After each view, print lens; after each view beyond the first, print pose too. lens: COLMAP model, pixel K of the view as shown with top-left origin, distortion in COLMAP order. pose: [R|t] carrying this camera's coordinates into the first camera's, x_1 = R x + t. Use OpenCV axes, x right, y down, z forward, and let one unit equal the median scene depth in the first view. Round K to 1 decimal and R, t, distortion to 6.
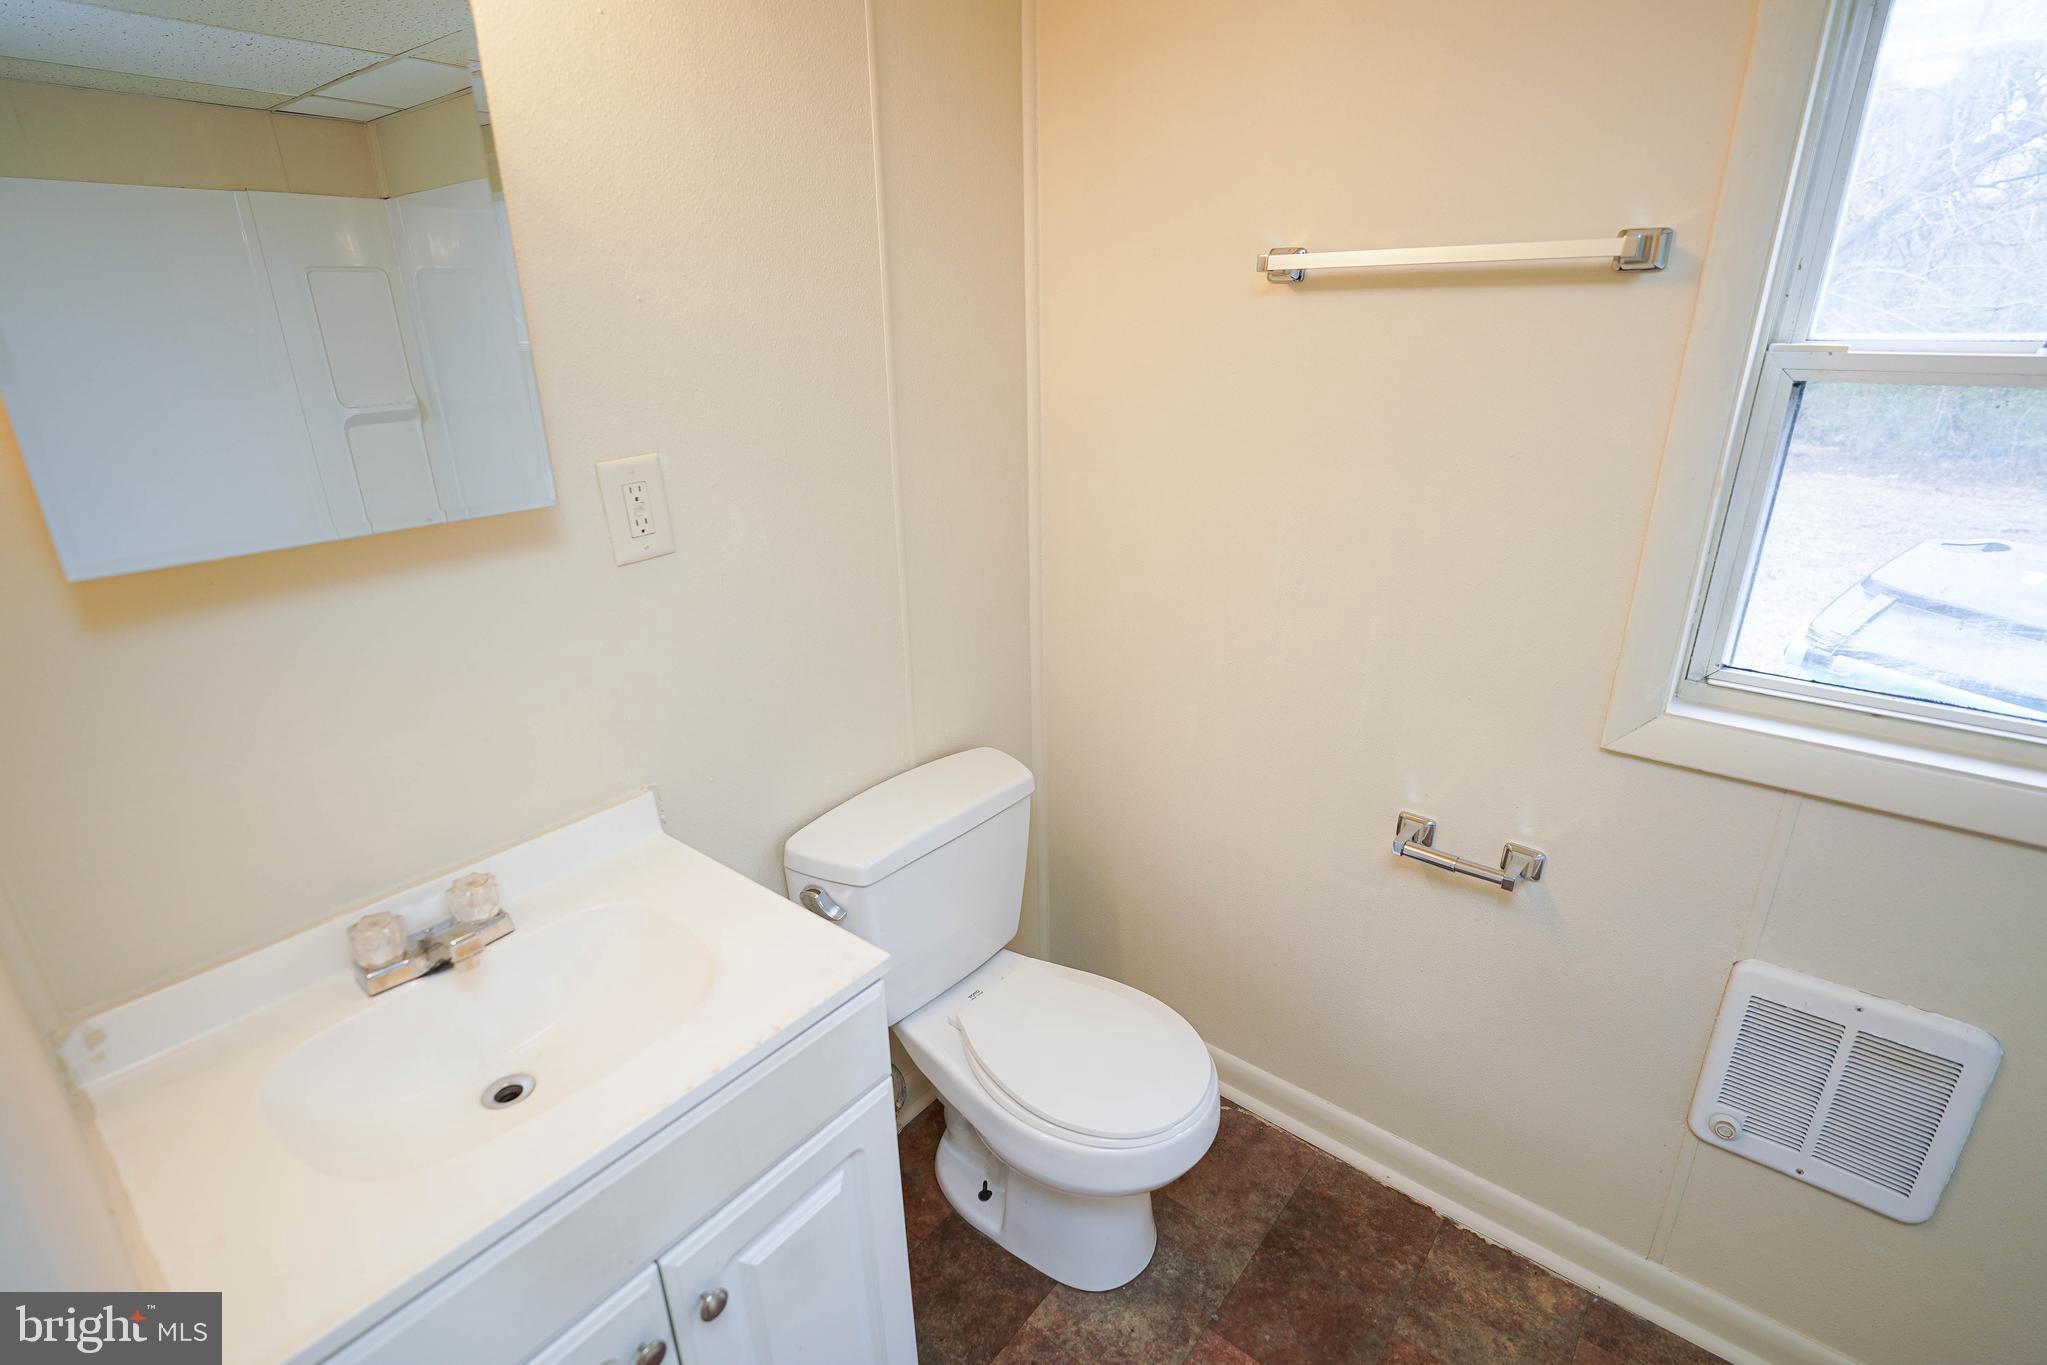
lens RADIAL K [[965.4, 0, 1038.6], [0, 965.4, 693.5], [0, 0, 1]] dist [0.000480, 0.000172]
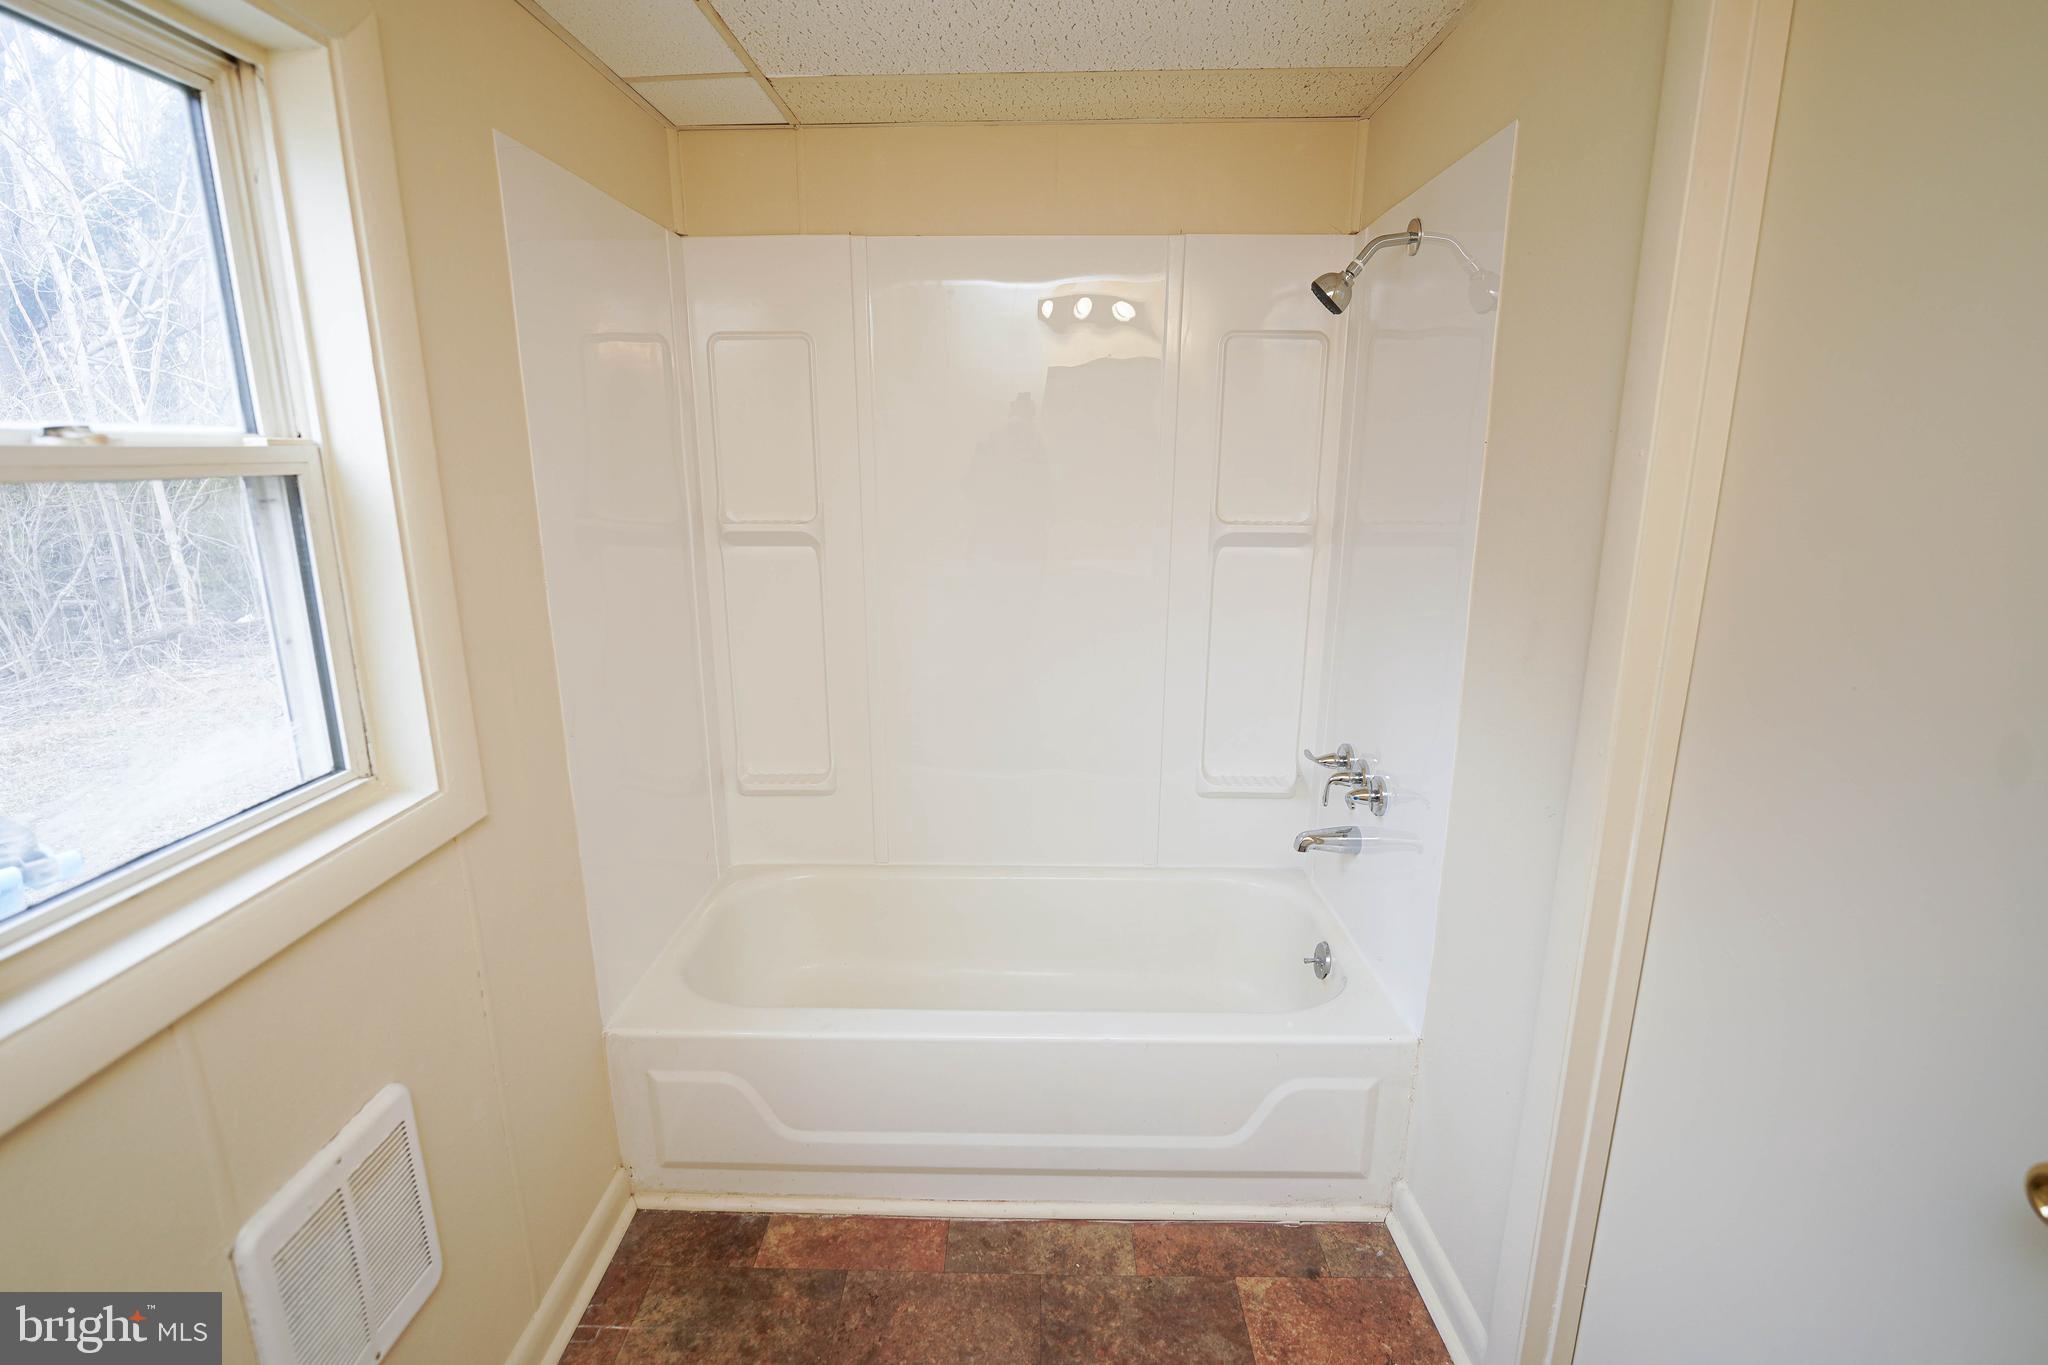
lens RADIAL K [[965.9, 0, 1039.1], [0, 965.9, 693.5], [0, 0, 1]] dist [0.000480, 0.000172]
pose [[-0.623144, -0.169956, 0.763418, -0.123304], [0.288870, 0.857070, 0.426597, -0.173355], [-0.726805, 0.486360, -0.484982, 0.539845]]
